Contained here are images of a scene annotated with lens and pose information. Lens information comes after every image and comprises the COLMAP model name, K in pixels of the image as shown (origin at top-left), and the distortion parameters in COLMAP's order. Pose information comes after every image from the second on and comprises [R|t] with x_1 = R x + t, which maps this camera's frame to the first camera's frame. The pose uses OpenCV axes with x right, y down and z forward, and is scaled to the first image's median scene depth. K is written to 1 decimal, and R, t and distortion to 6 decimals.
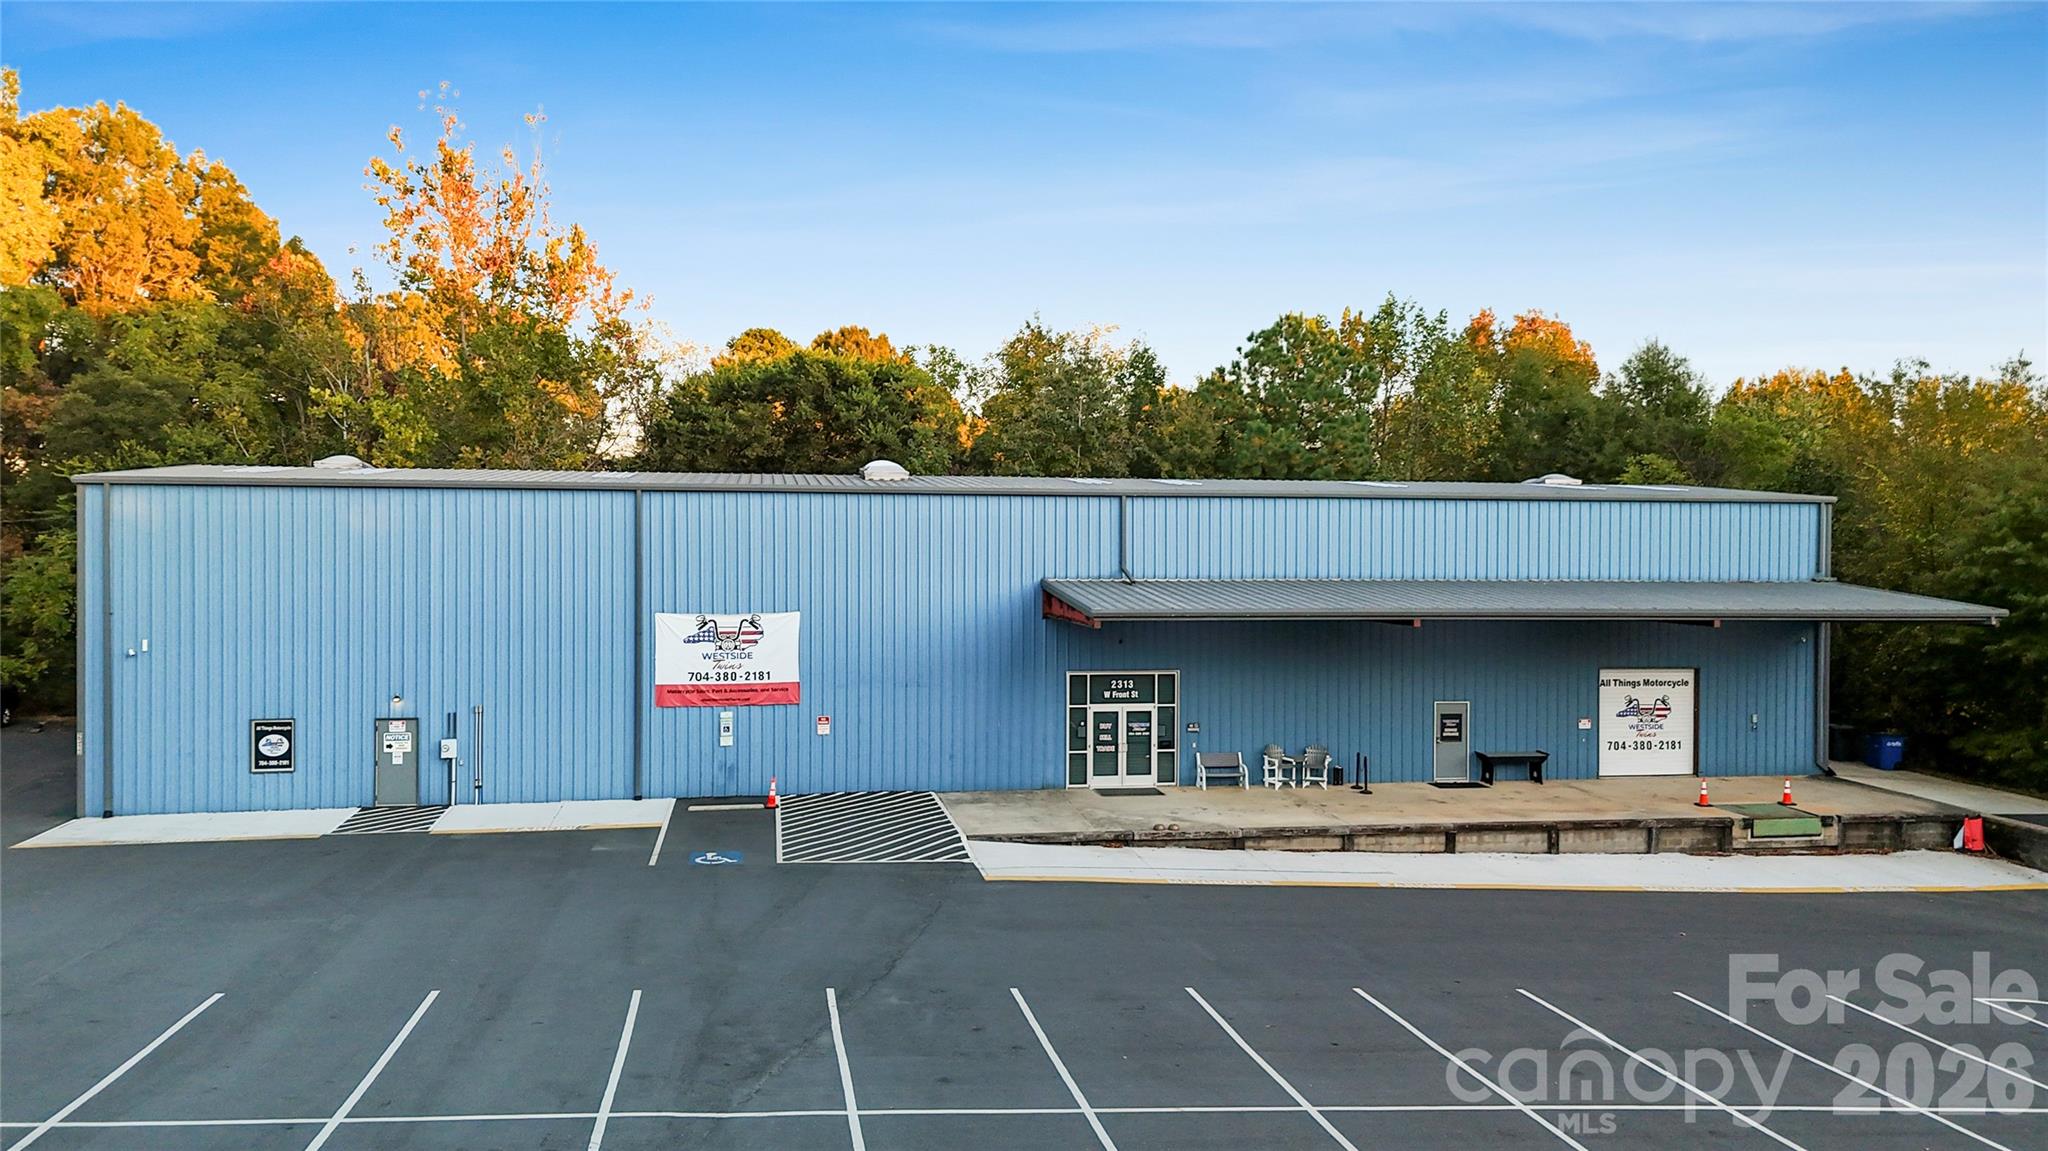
lens RADIAL K [[1523.5, 0, 1031.0], [0, 1523.5, 560.7], [0, 0, 1]] dist [0.073119, -0.054716]
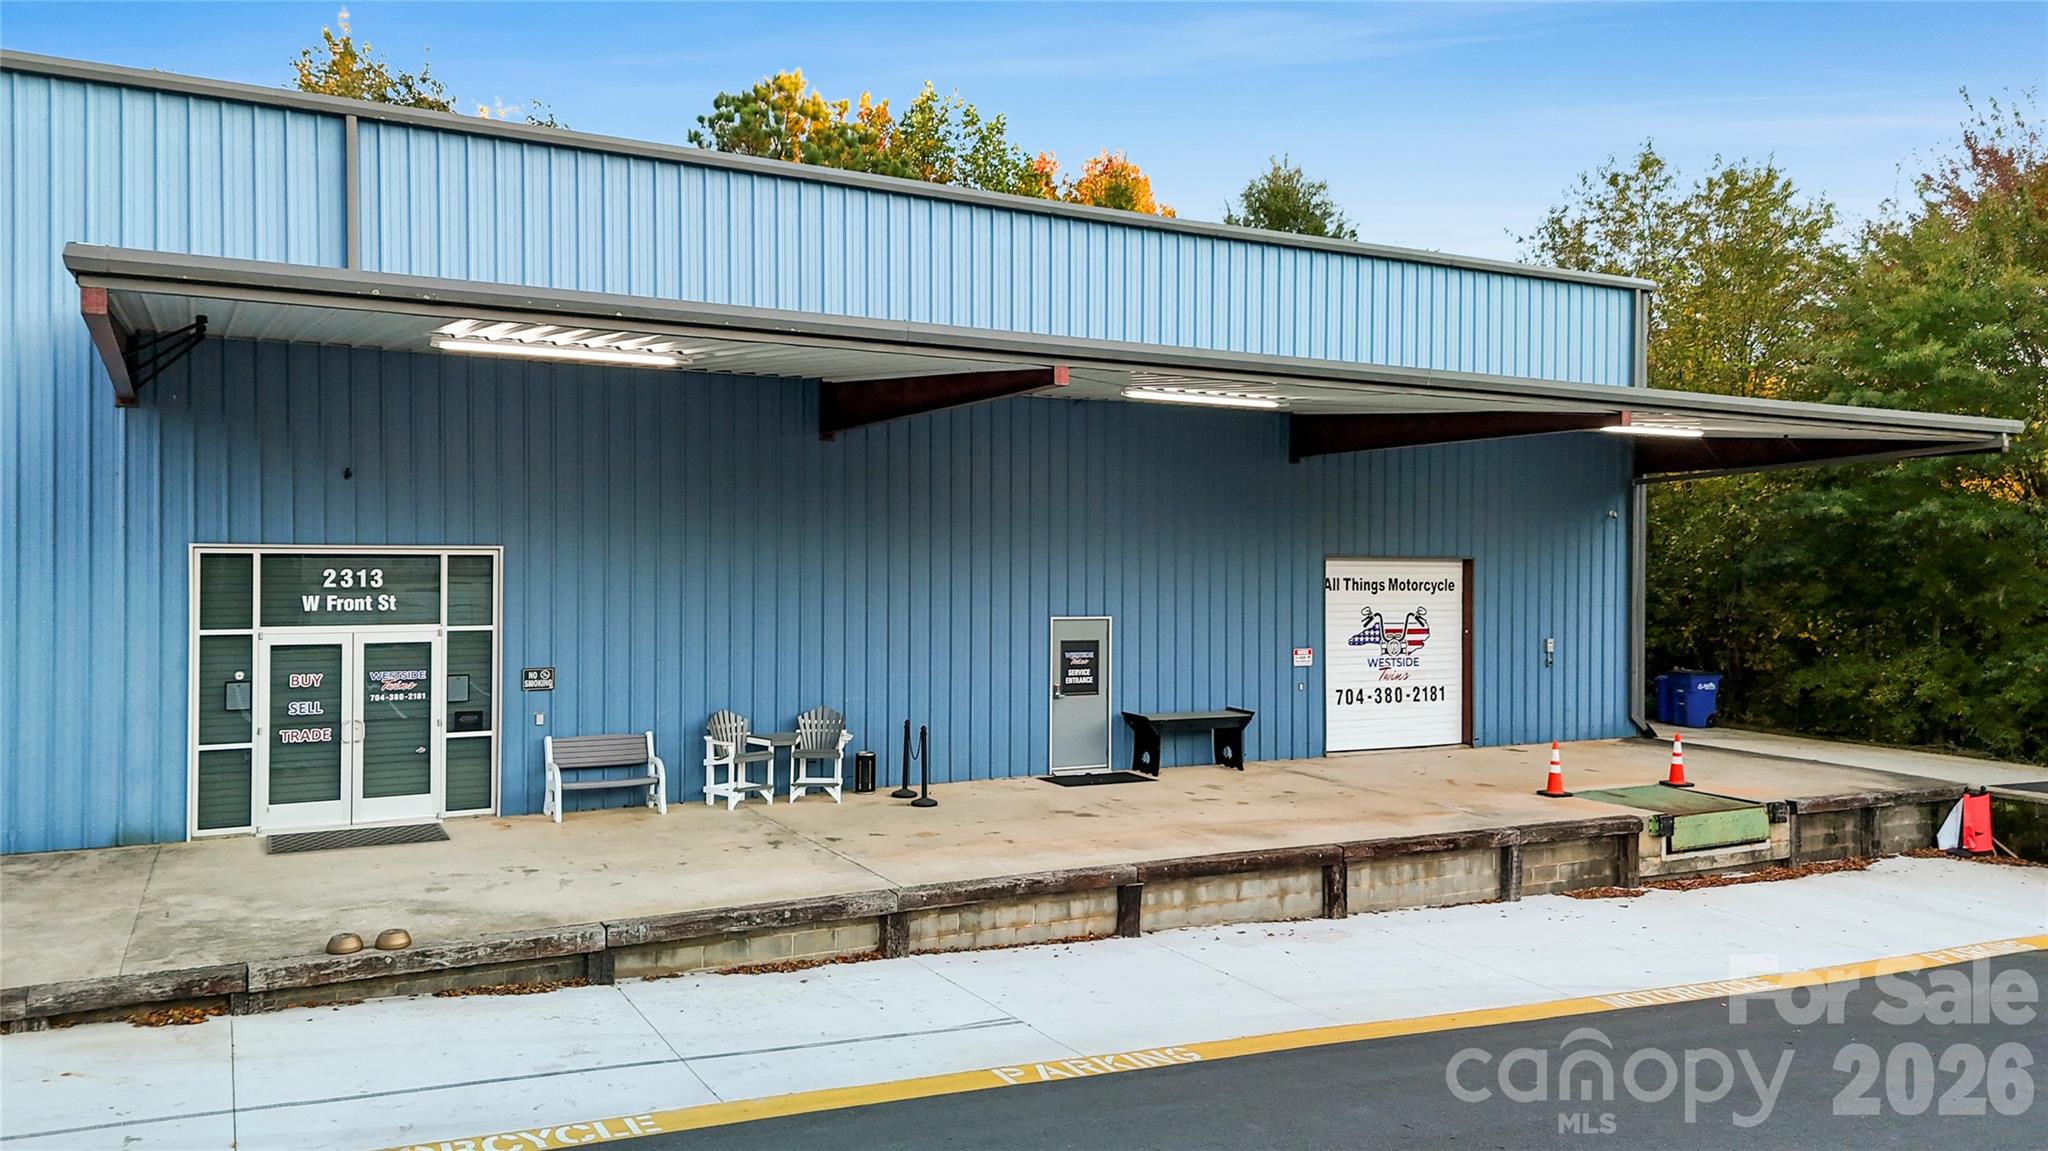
lens RADIAL K [[1523.1, 0, 1034.9], [0, 1523.1, 557.4], [0, 0, 1]] dist [0.120743, -0.149097]
pose [[0.949905, -0.000576, 0.312537, 0.104848], [0.005507, 0.999874, -0.014897, 0.083051], [-0.312489, 0.015872, 0.949789, 0.543865]]
